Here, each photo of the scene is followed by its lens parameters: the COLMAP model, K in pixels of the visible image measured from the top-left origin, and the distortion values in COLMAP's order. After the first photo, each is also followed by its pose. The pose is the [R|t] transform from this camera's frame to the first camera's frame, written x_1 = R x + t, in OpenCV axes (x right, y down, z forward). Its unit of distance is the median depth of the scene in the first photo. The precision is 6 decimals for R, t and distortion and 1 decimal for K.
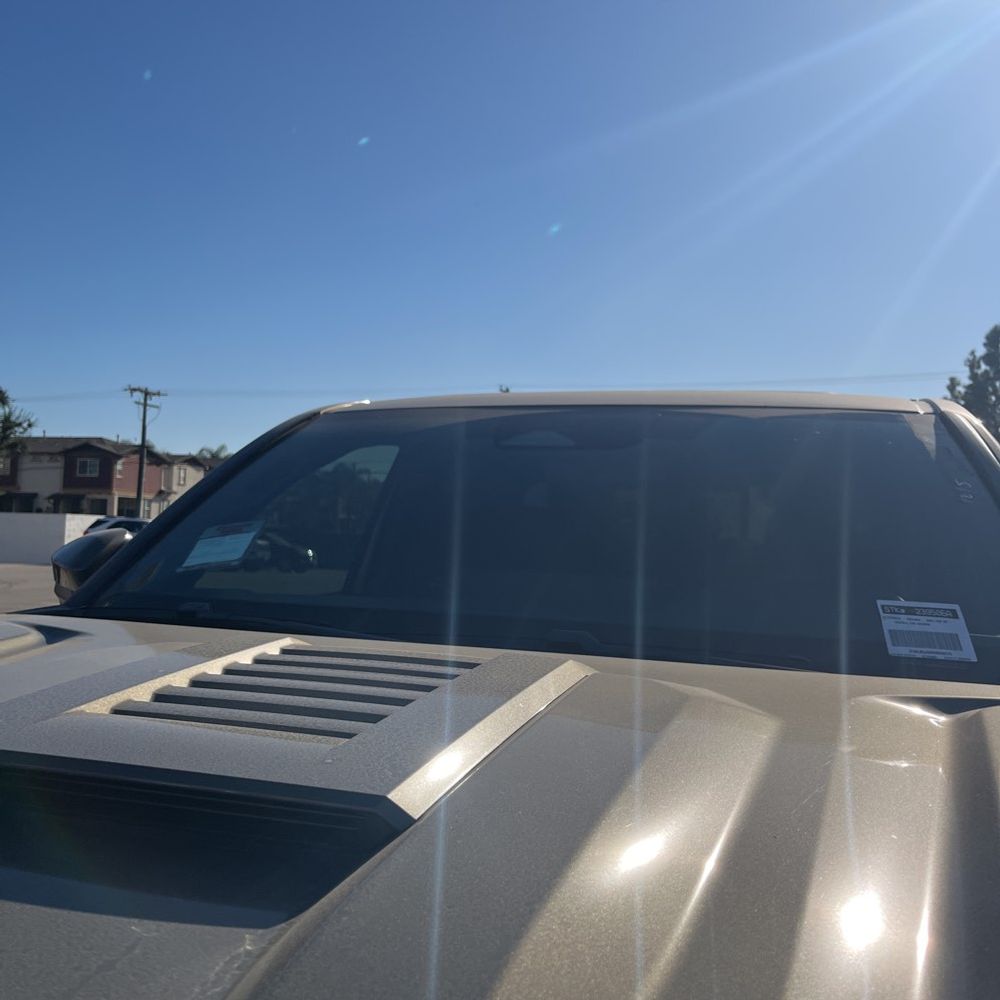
lens RADIAL K [[1025.8, 0, 499.2], [0, 1025.8, 503.3], [0, 0, 1]] dist [0.022146, 0.000000]
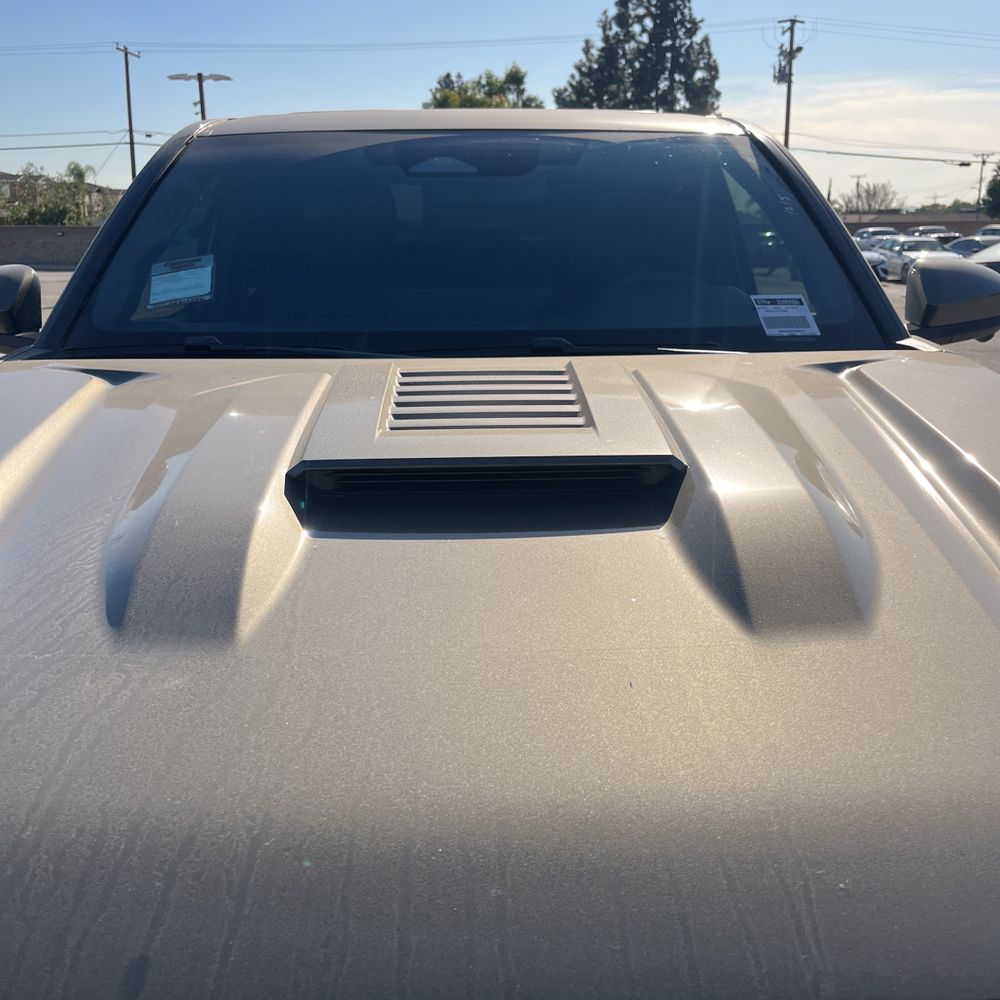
lens RADIAL K [[1025.8, 0, 499.6], [0, 1025.8, 497.8], [0, 0, 1]] dist [0.022146, 0.000000]
pose [[0.943113, -0.129970, 0.306015, -0.306368], [0.033712, 0.953064, 0.300885, -0.055238], [-0.330757, -0.273453, 0.903229, -0.153487]]
